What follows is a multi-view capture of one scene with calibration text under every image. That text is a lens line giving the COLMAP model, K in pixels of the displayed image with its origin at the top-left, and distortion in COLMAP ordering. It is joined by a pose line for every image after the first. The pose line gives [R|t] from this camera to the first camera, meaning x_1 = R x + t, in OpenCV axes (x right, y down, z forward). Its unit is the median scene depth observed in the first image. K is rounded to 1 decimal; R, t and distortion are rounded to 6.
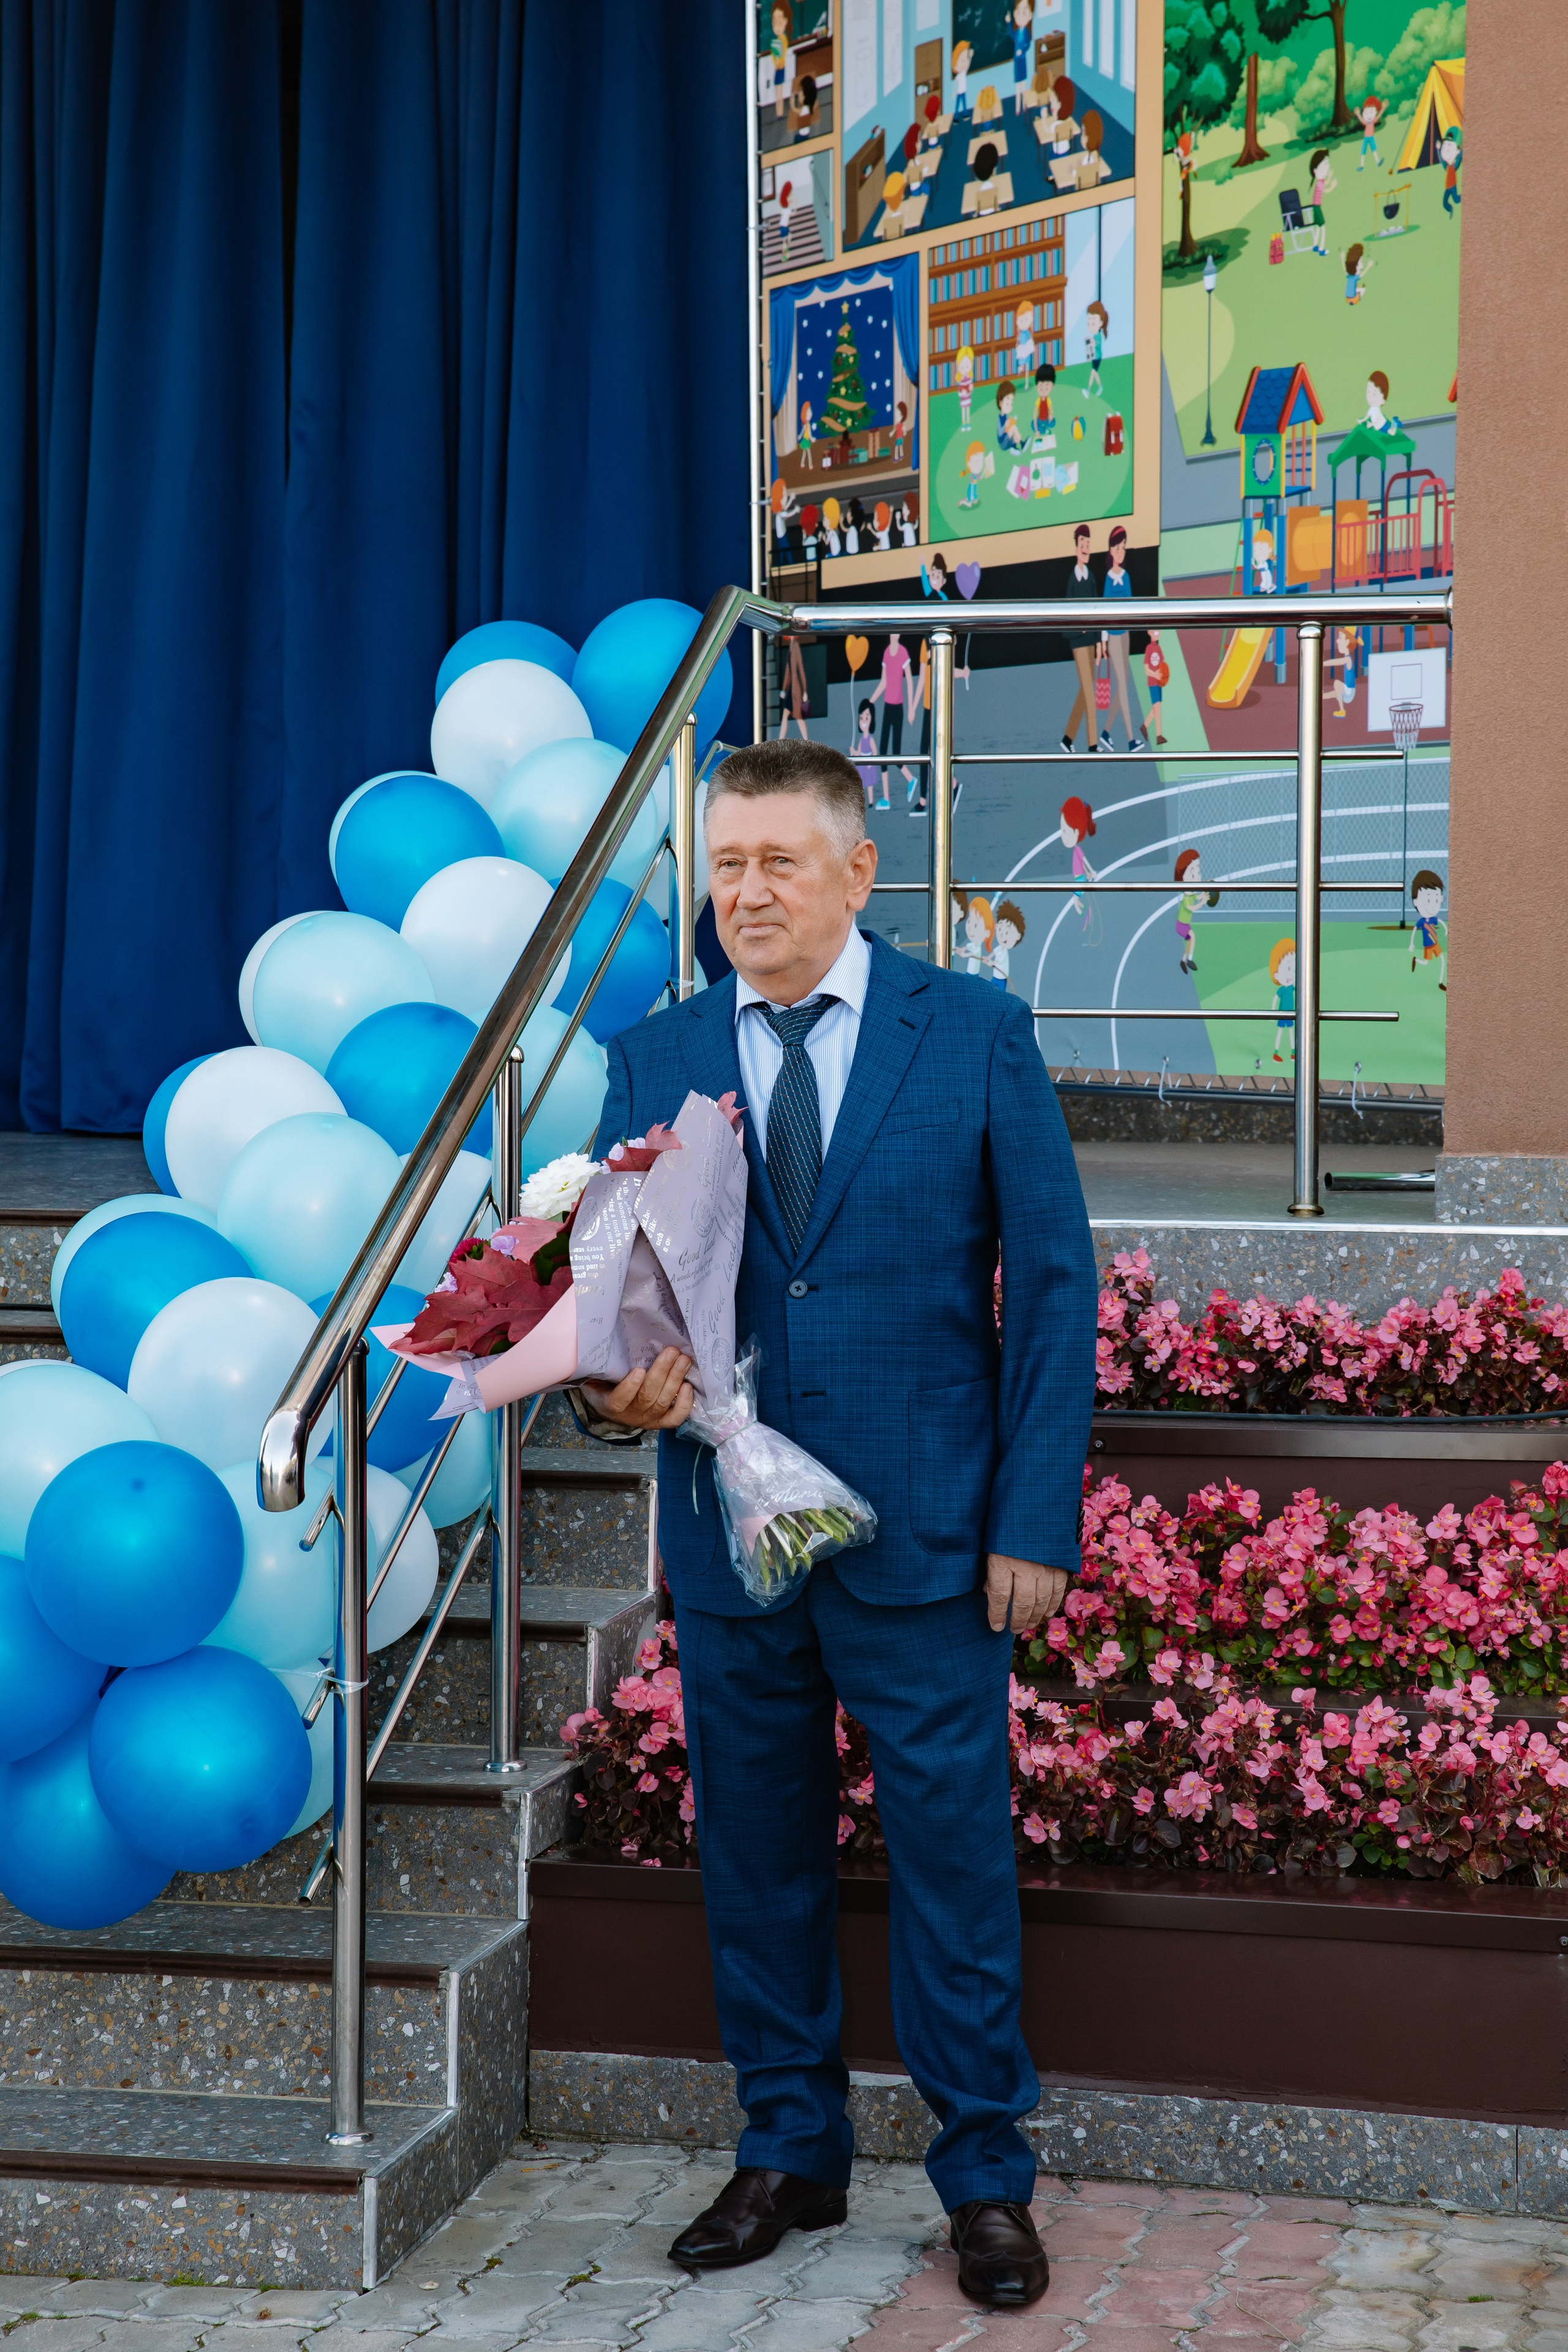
lens RADIAL K [[4485.5, 0, 781.8], [0, 4485.5, 1164.4], [0, 0, 1]] dist [0.220710, 0.000000]
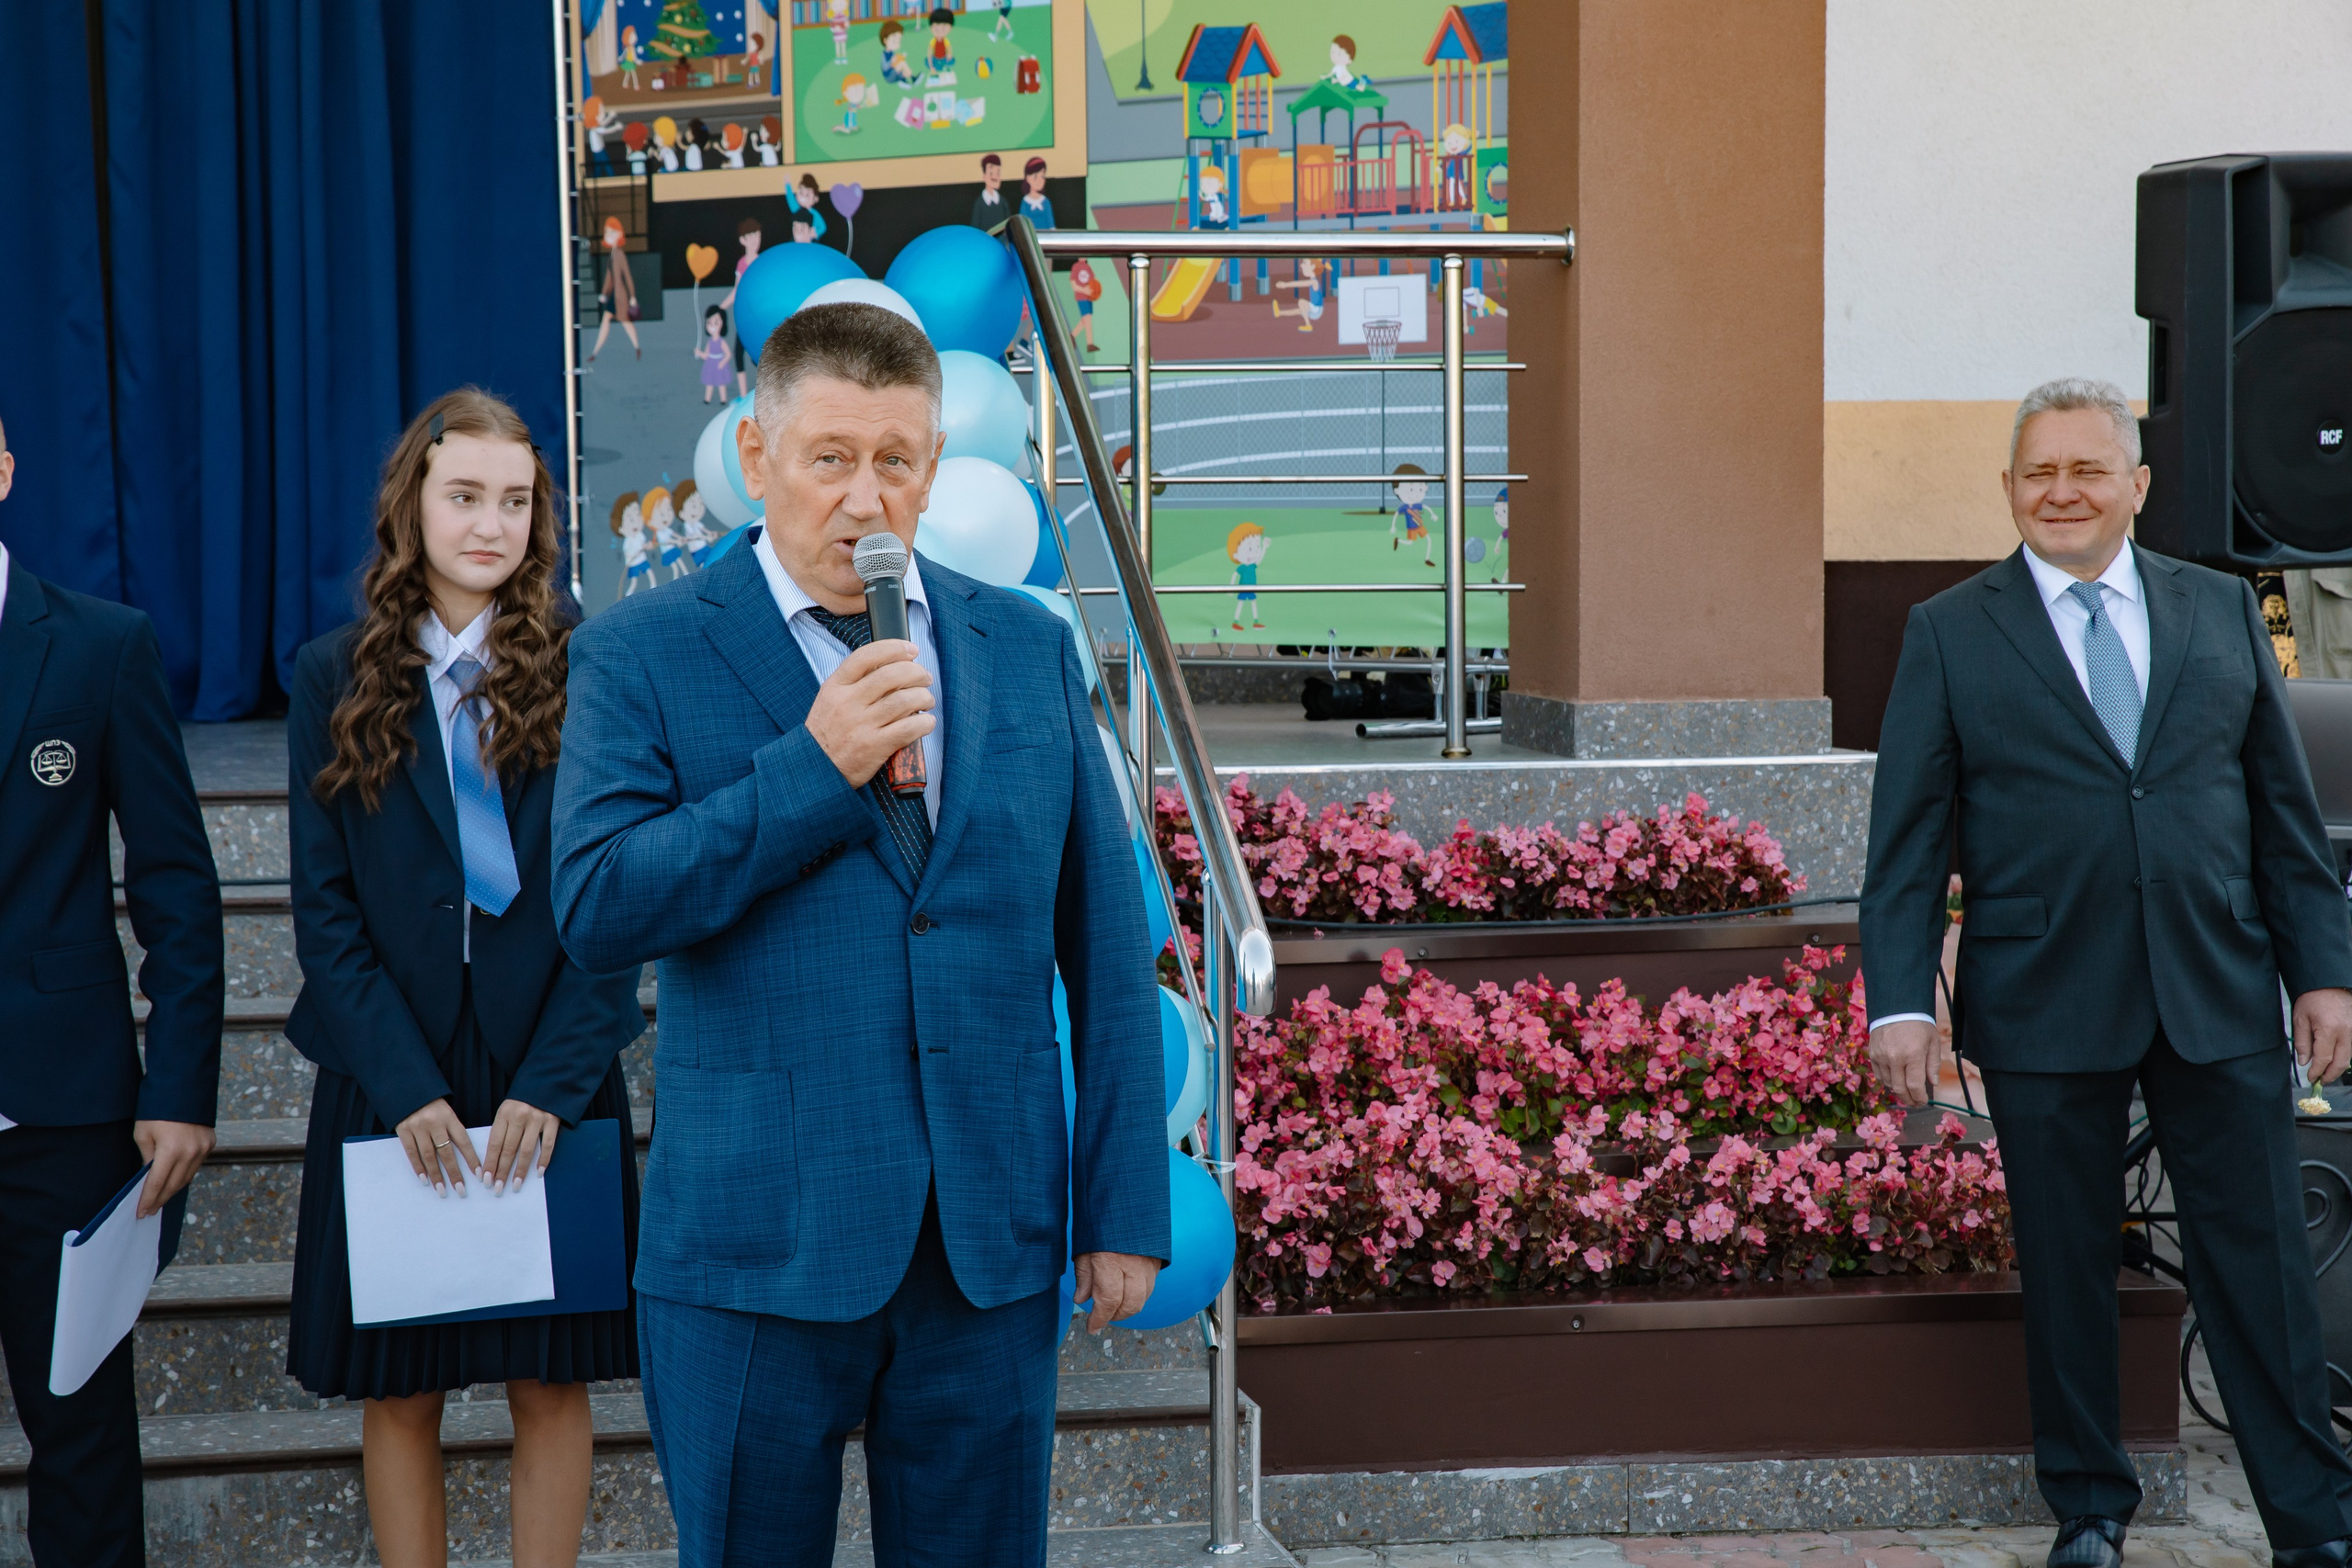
lens RADIAL K [[4485.1, 0, 1170.5], [0, 4485.1, 767.0], [0, 0, 1]] dist [0.220710, 0.000000]
pose [[0.918273, -0.031817, 0.394668, -0.353587], [0.030011, 0.999492, 0.010750, -0.000837], [-0.394809, 0.001973, 0.918761, -0.044470]]
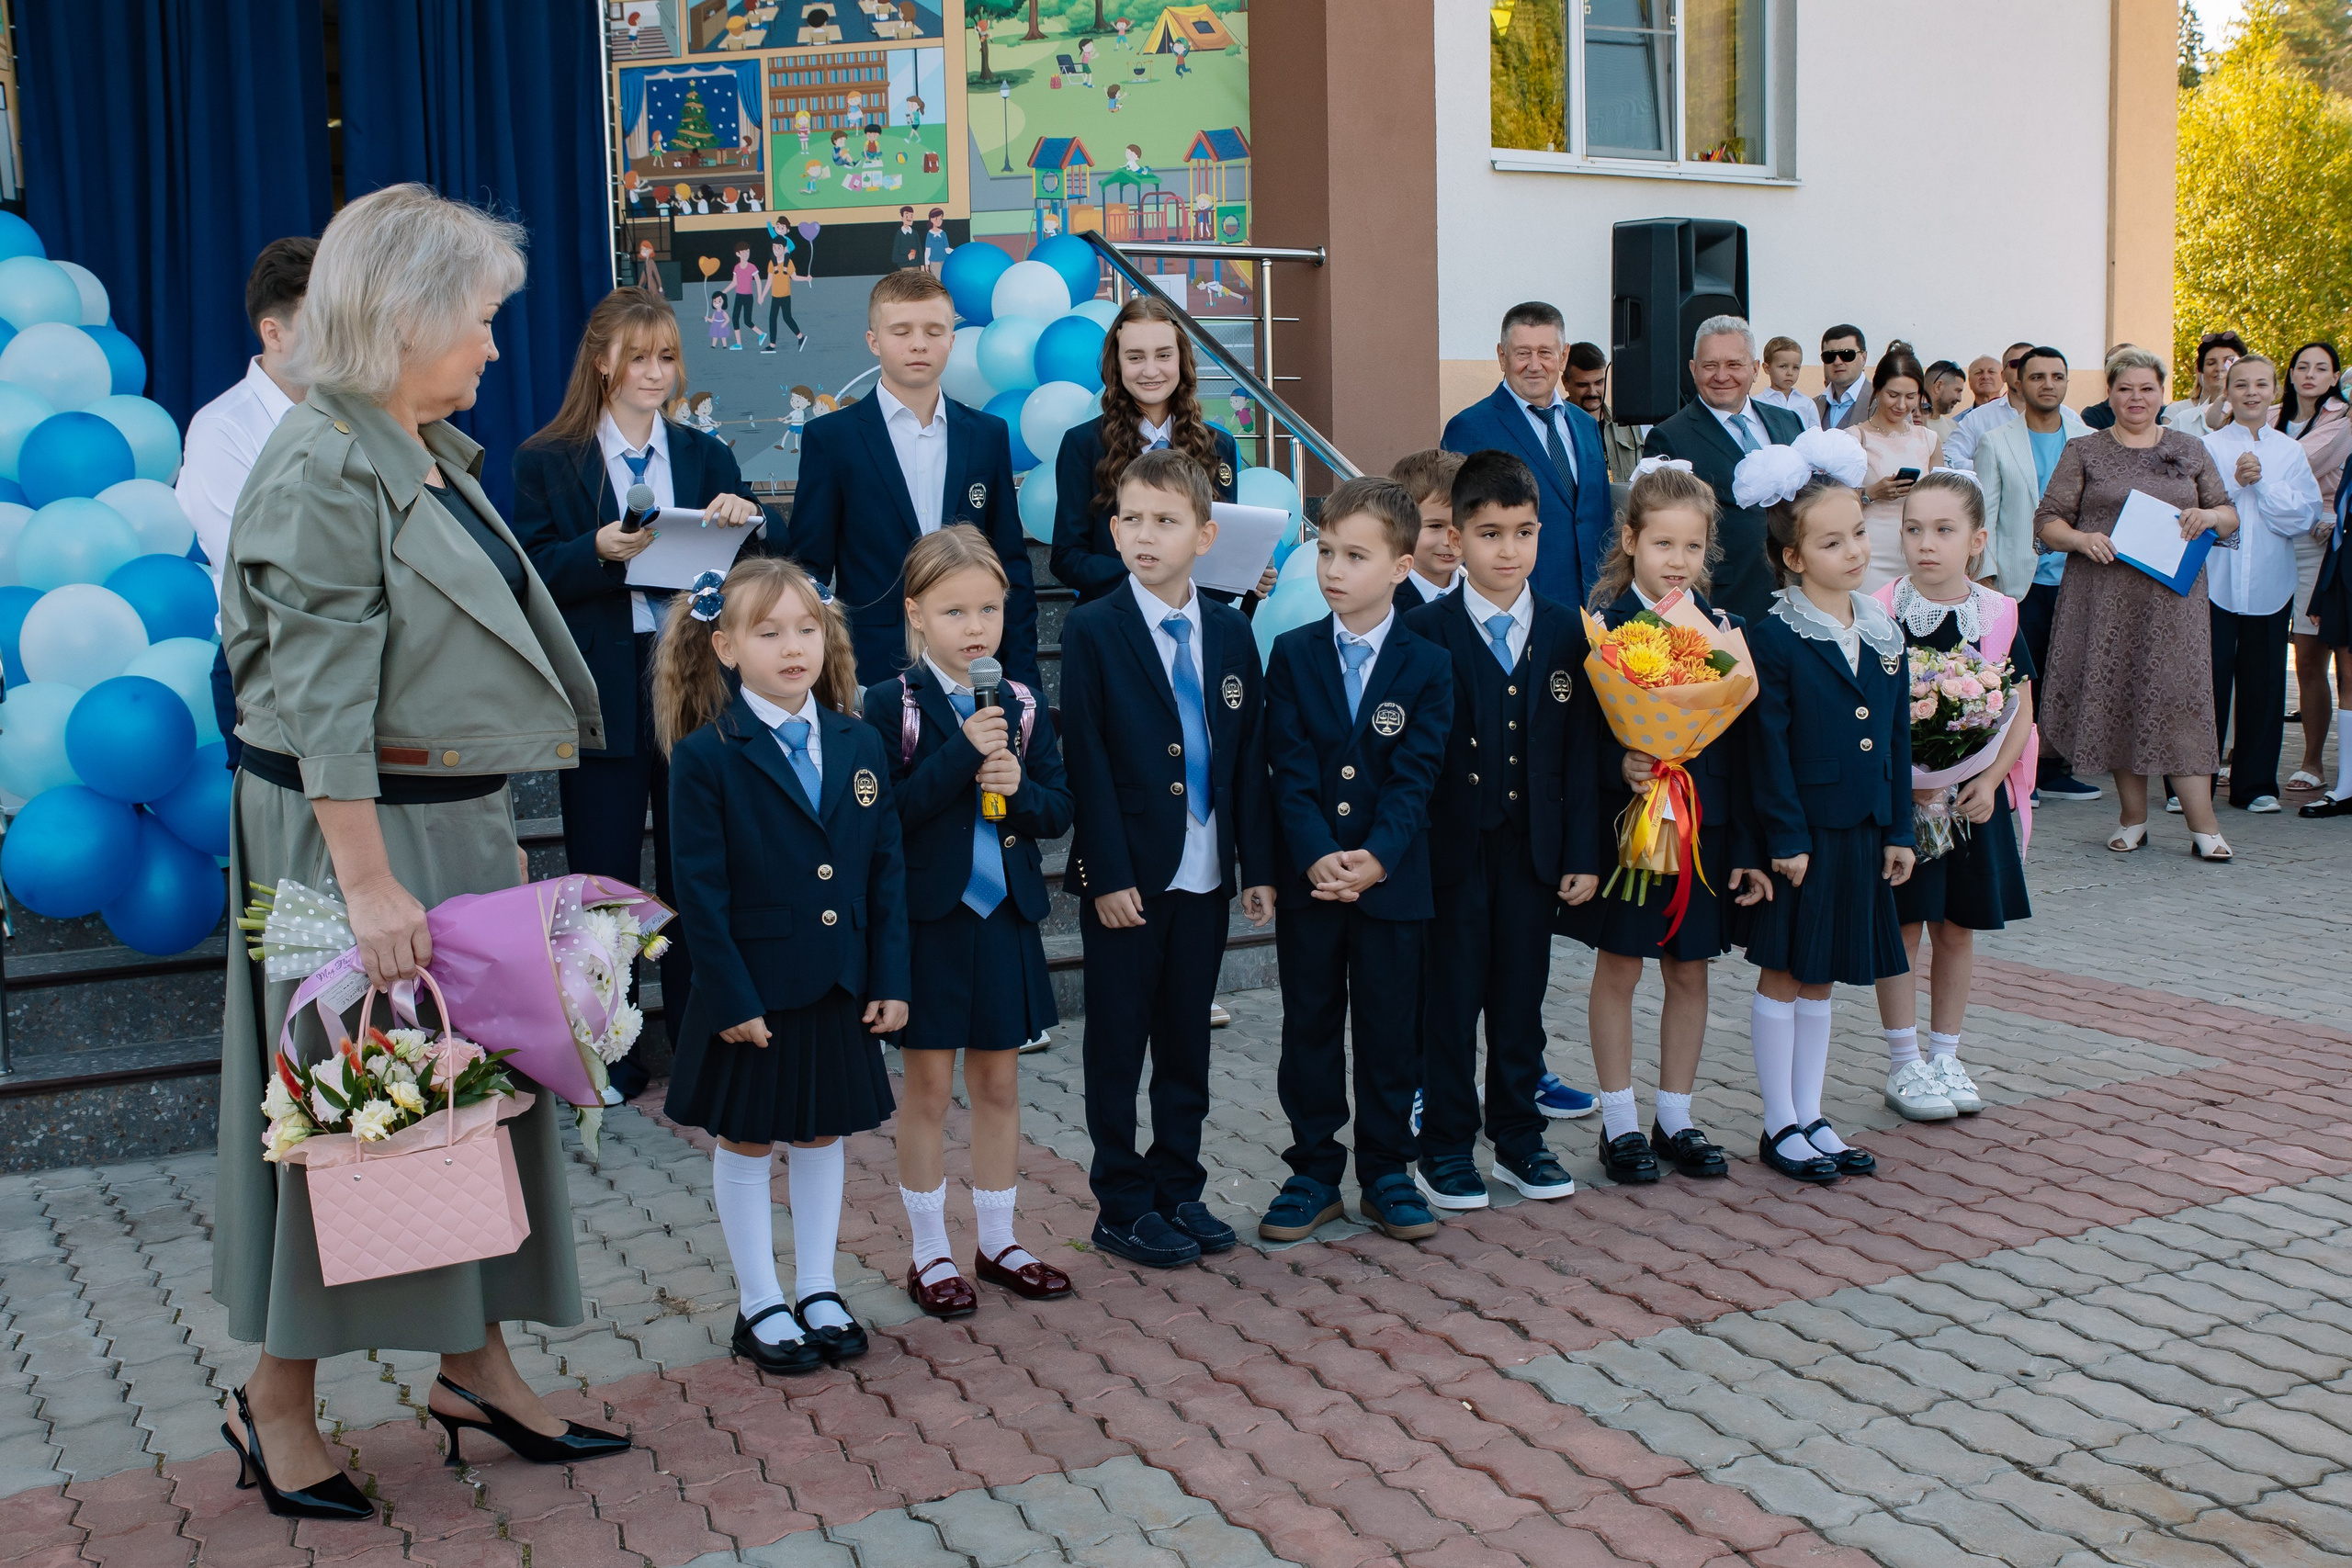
lens RADIAL K [[2598.7, 0, 1239.0], [0, 2598.7, 723.2], [0, 0, 1]] dist [-0.021096, 0.000000]
pose [[0.715964, -0.083991, 0.693067, -0.673606], [0.053095, 0.996412, 0.065904, 0.019183], [-0.696116, -0.010386, 0.717855, 0.073584]]
